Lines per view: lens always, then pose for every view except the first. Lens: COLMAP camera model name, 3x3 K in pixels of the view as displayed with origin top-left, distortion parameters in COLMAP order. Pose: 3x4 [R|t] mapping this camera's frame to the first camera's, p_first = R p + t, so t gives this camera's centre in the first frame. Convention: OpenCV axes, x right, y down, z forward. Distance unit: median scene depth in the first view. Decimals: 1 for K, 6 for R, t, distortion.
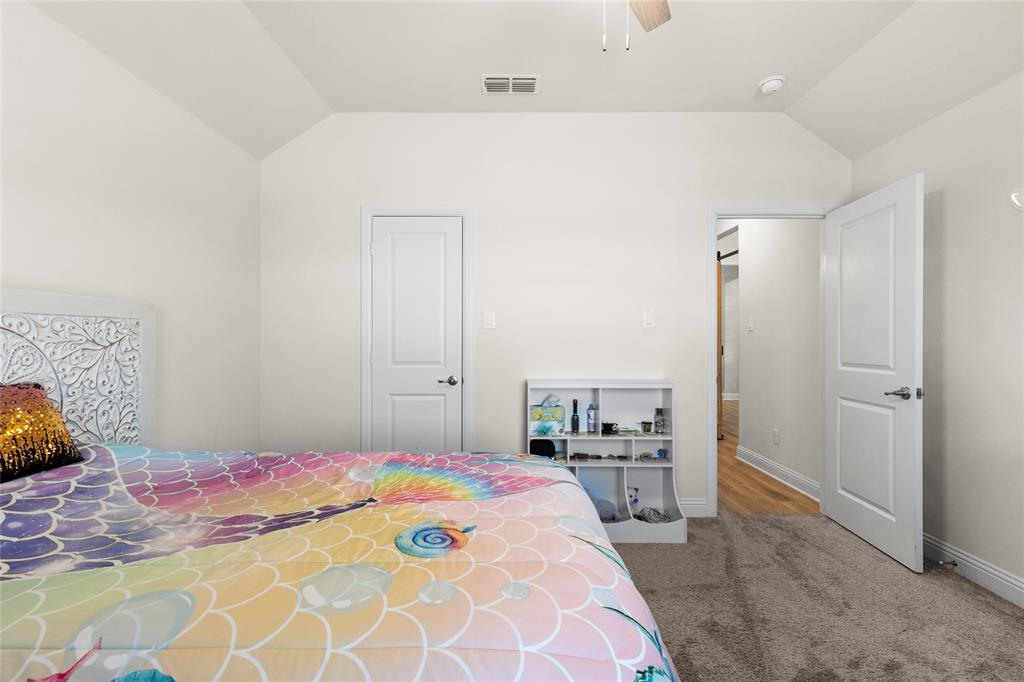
lens RADIAL K [[456.6, 0, 512.0], [0, 456.6, 341.0], [0, 0, 1]] dist [0.001819, -0.000283]
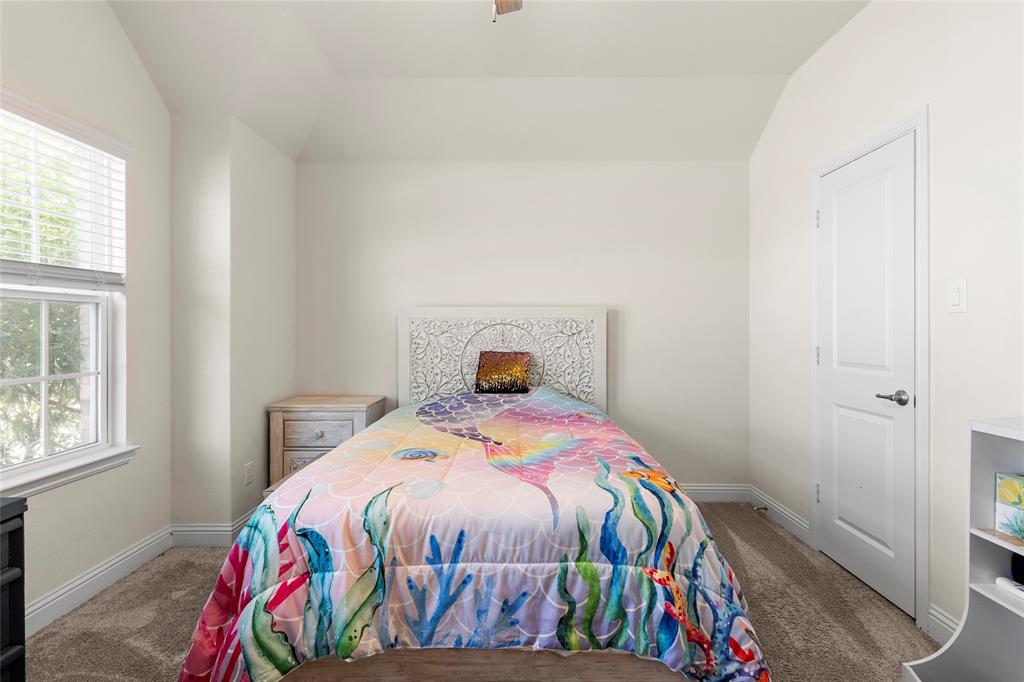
lens RADIAL K [[467.5, 0, 509.2], [0, 467.5, 328.8], [0, 0, 1]] dist [0.004378, 0.000152]
pose [[-0.007847, -0.004287, -0.999960, 0.863500], [-0.004593, 0.999980, -0.004252, -0.003775], [0.999959, 0.004559, -0.007866, 0.776138]]
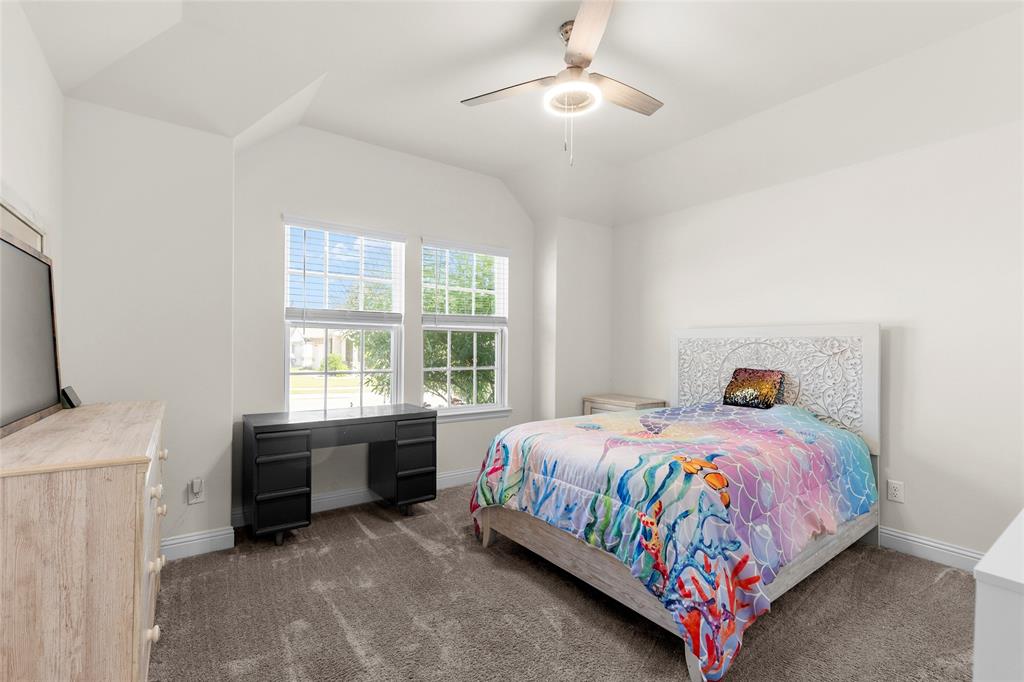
lens RADIAL K [[467.3, 0, 509.5], [0, 467.3, 337.0], [0, 0, 1]] dist [0.003423, 0.000169]
pose [[-0.812398, -0.021178, -0.582719, 0.992541], [-0.013357, 0.999754, -0.017713, -0.007361], [0.582951, -0.006606, -0.812481, 1.665828]]
